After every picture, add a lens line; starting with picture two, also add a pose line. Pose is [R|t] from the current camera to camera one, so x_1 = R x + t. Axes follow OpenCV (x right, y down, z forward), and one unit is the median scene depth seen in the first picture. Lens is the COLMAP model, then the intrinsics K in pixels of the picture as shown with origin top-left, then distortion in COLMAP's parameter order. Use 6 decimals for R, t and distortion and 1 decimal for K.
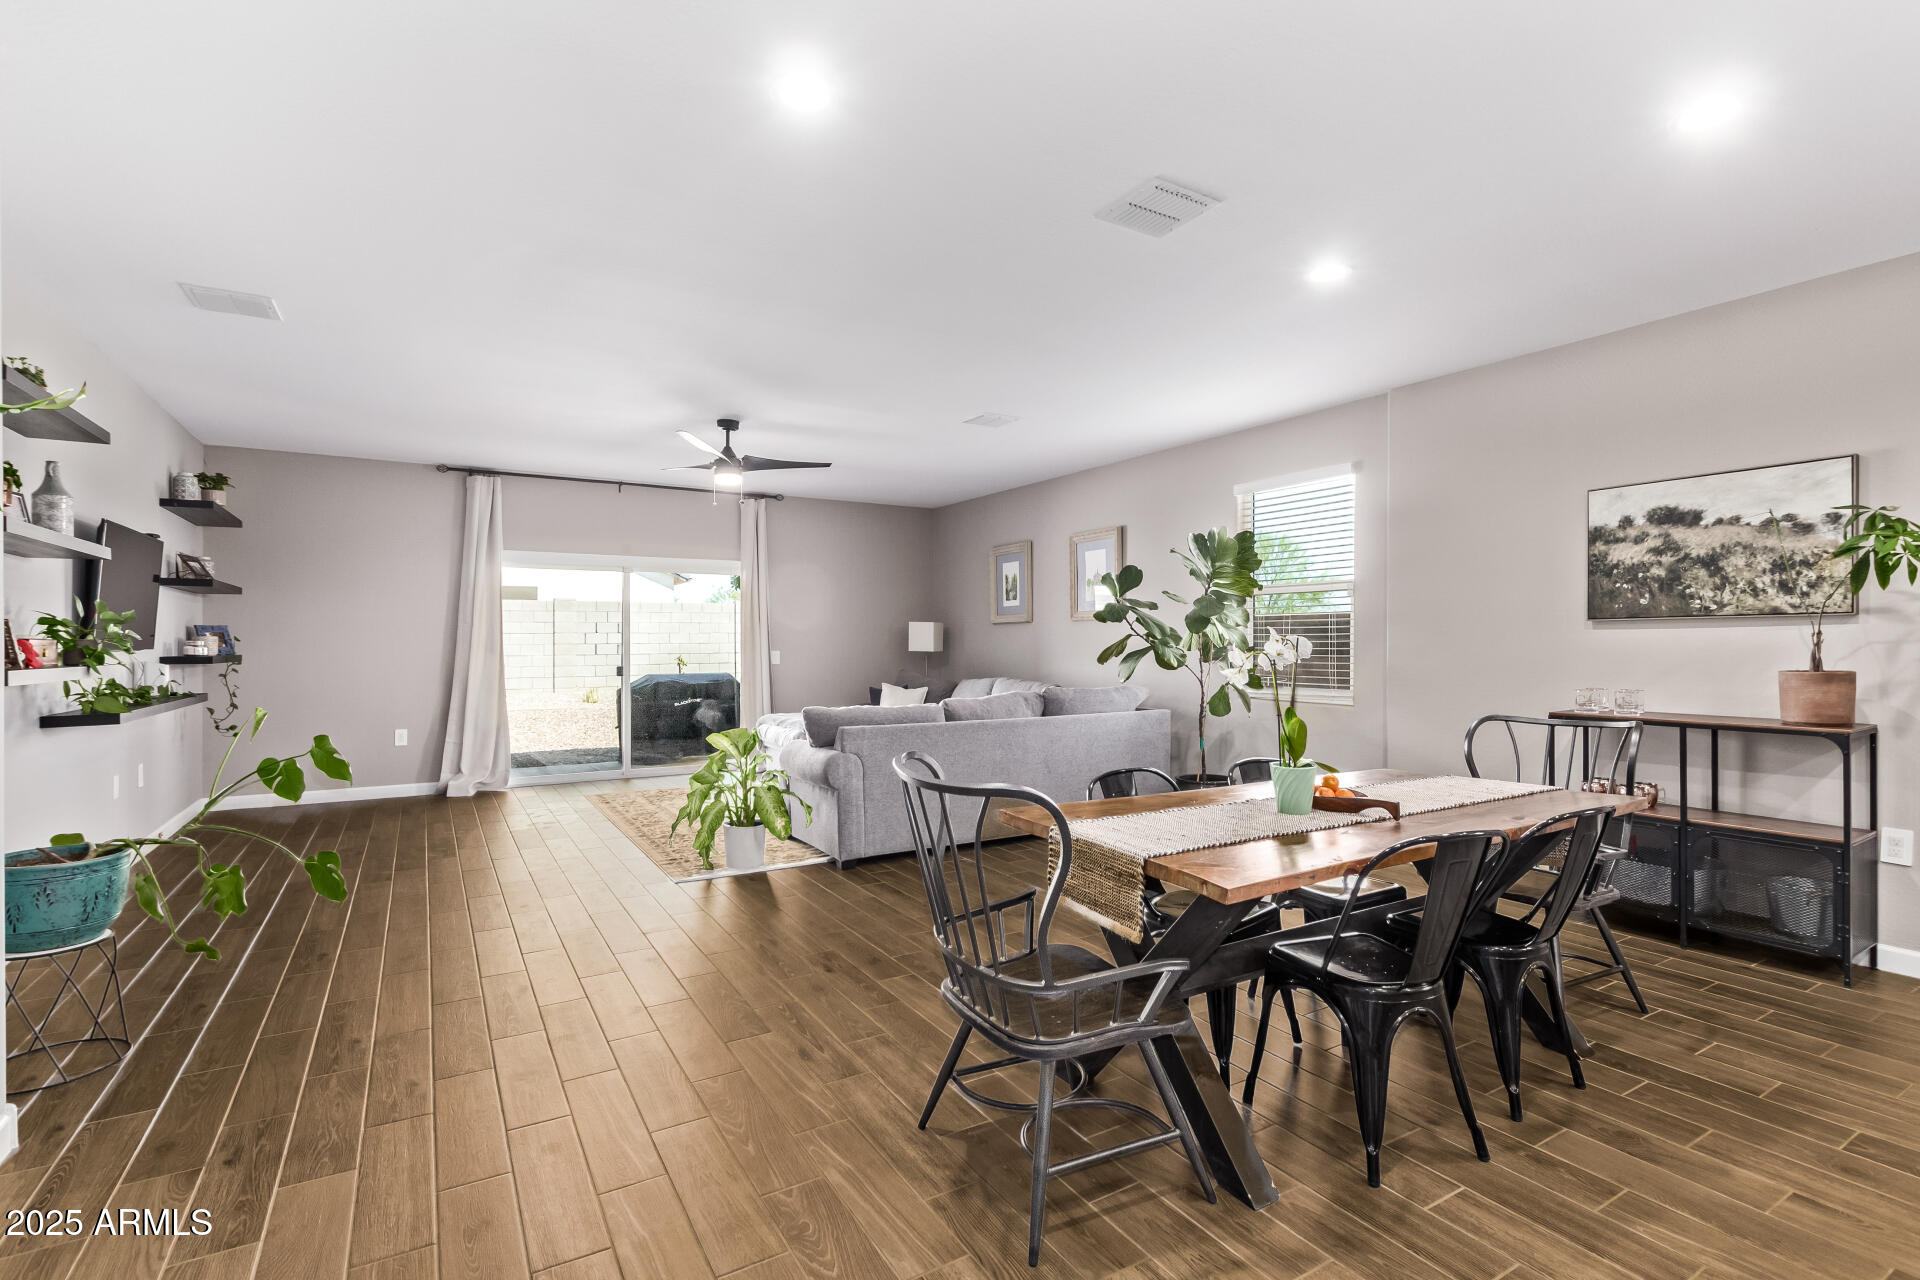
lens RADIAL K [[903.3, 0, 945.4], [0, 903.3, 653.0], [0, 0, 1]] dist [0.011776, -0.001677]
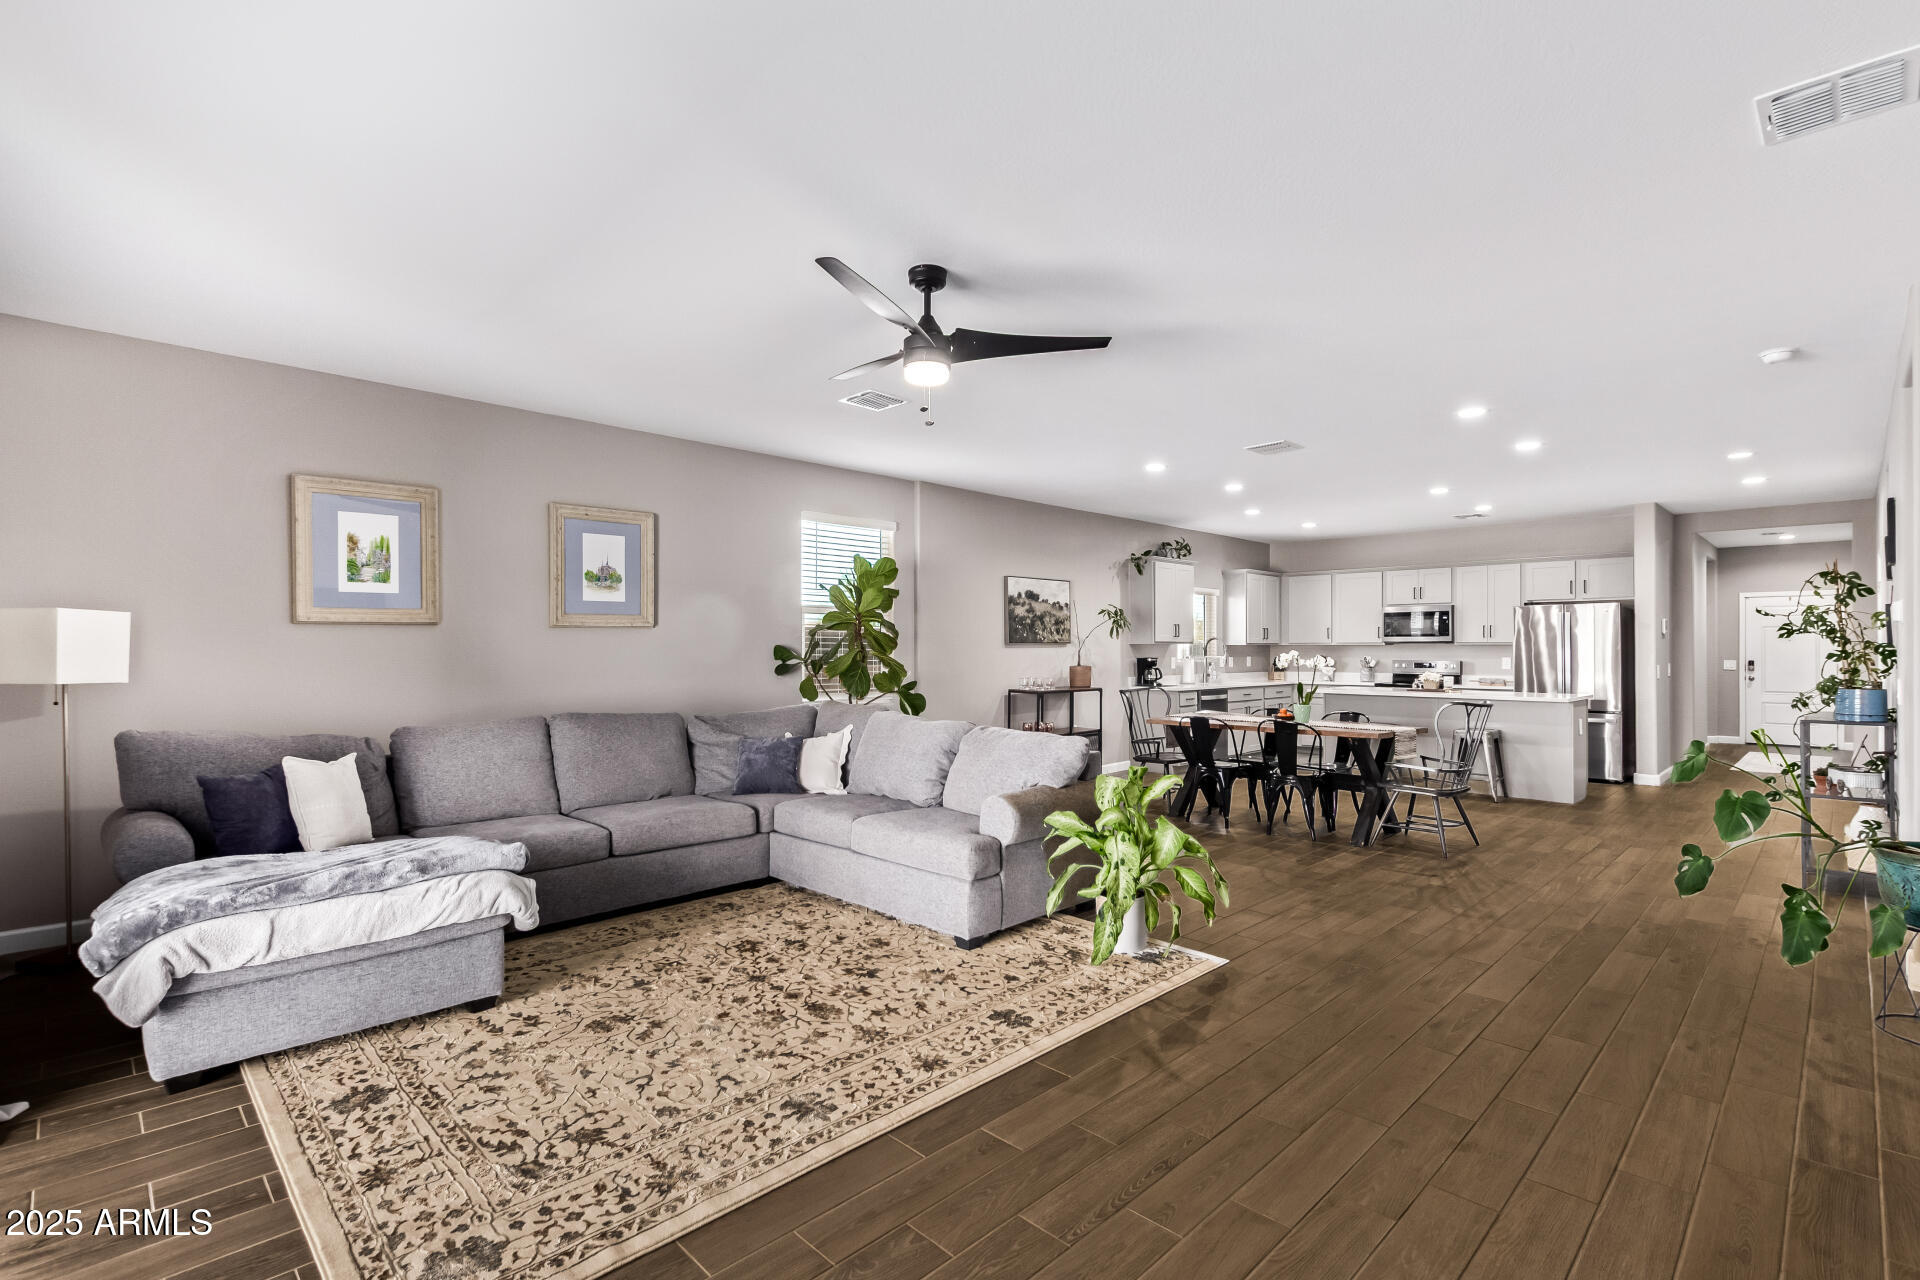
lens RADIAL K [[903.3, 0, 987.3], [0, 903.3, 641.1], [0, 0, 1]] dist [0.011776, -0.001677]
pose [[-0.275489, 0.006299, 0.961283, -0.850058], [0.008733, 0.999954, -0.004050, -0.025692], [-0.961264, 0.007279, -0.275532, 1.193916]]
